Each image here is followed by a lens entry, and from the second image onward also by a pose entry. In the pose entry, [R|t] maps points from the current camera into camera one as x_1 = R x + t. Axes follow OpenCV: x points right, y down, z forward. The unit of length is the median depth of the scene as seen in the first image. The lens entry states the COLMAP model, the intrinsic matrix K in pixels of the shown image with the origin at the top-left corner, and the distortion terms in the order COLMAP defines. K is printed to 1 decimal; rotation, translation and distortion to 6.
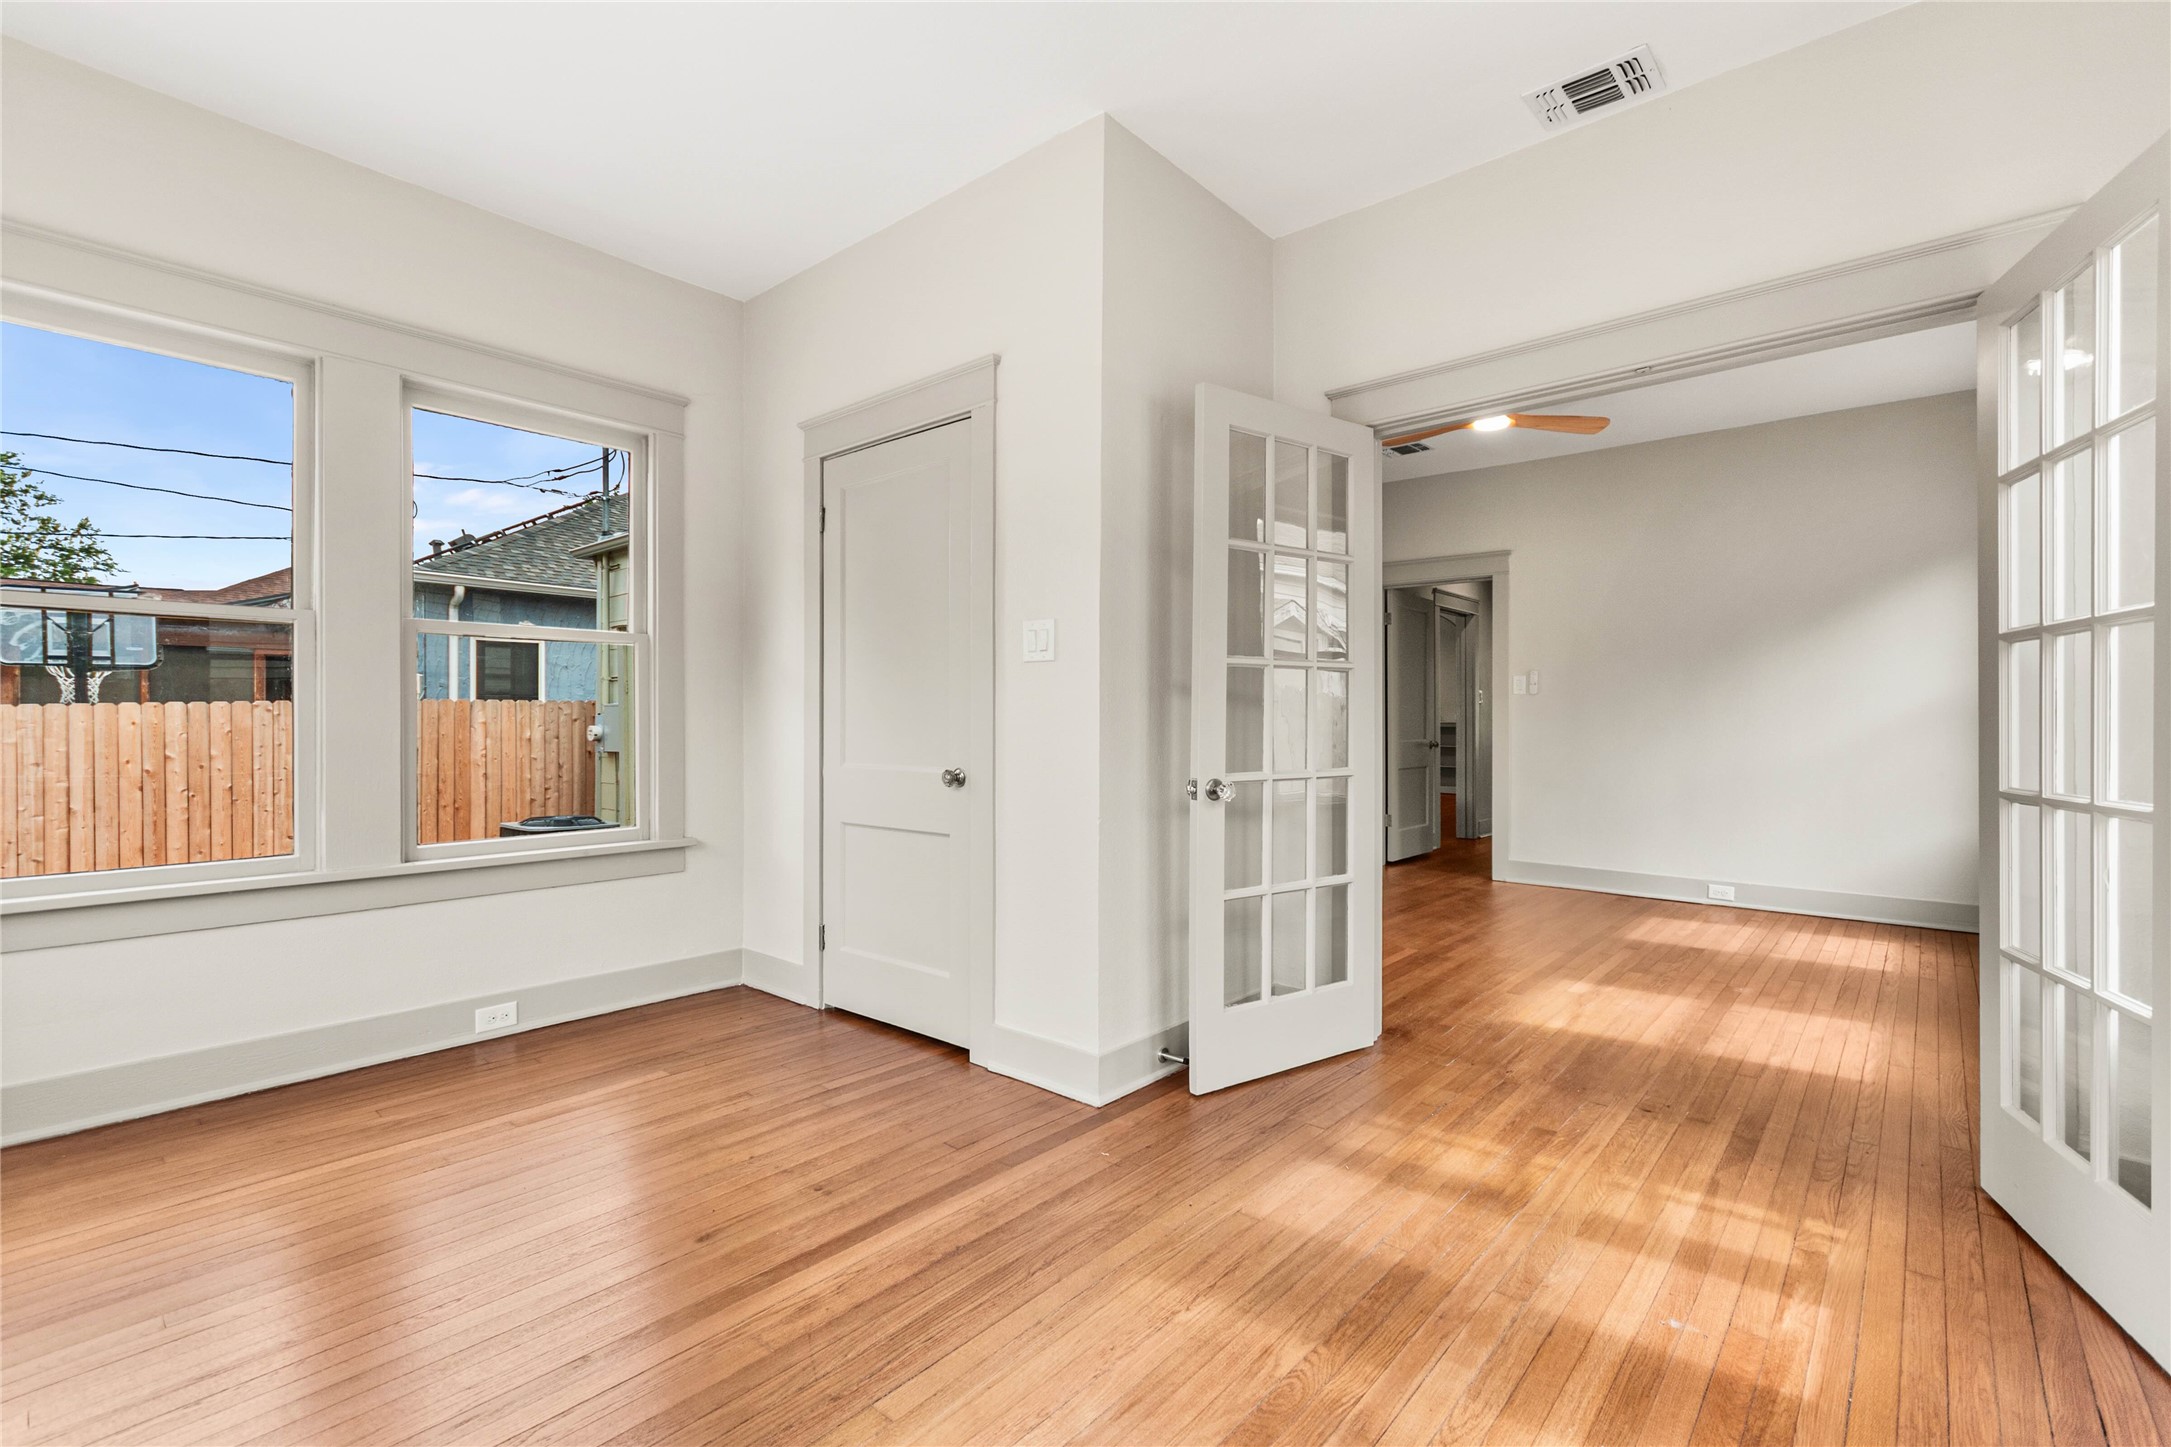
lens RADIAL K [[969.1, 0, 1084.3], [0, 969.1, 722.1], [0, 0, 1]] dist [0.003556, 0.000442]
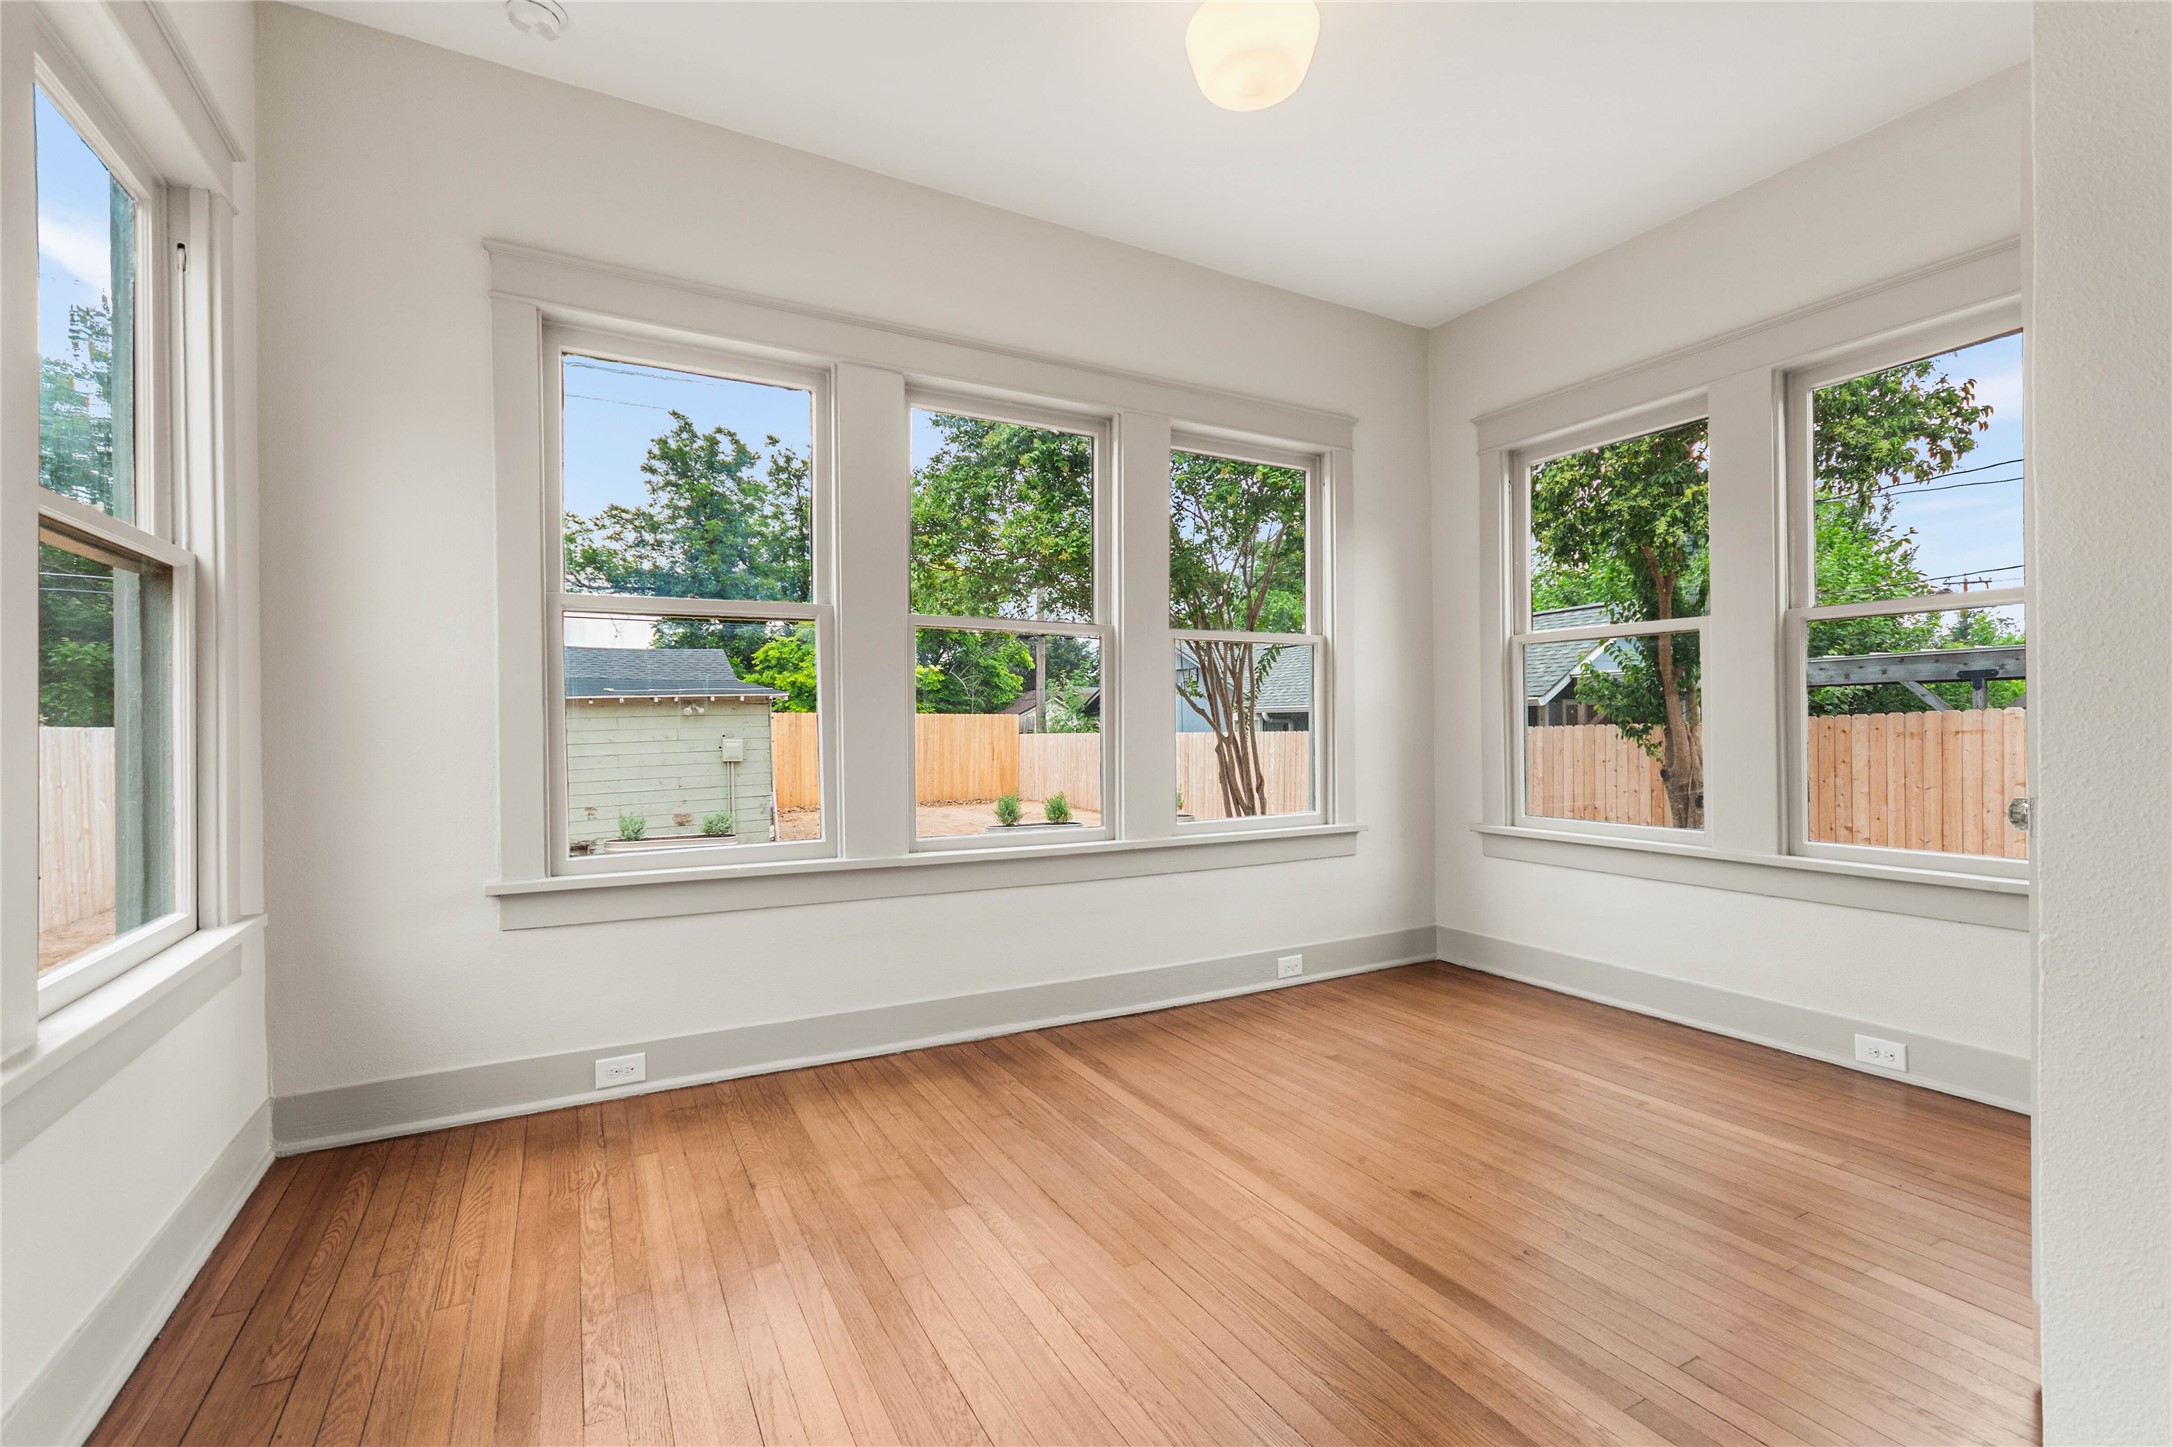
lens RADIAL K [[955.1, 0, 1082.7], [0, 955.1, 721.5], [0, 0, 1]] dist [0.004060, 0.000427]
pose [[-0.352777, 0.003561, -0.935701, 0.566713], [0.013675, 0.999906, -0.001350, -0.008271], [0.935608, -0.013272, -0.352792, 0.765937]]
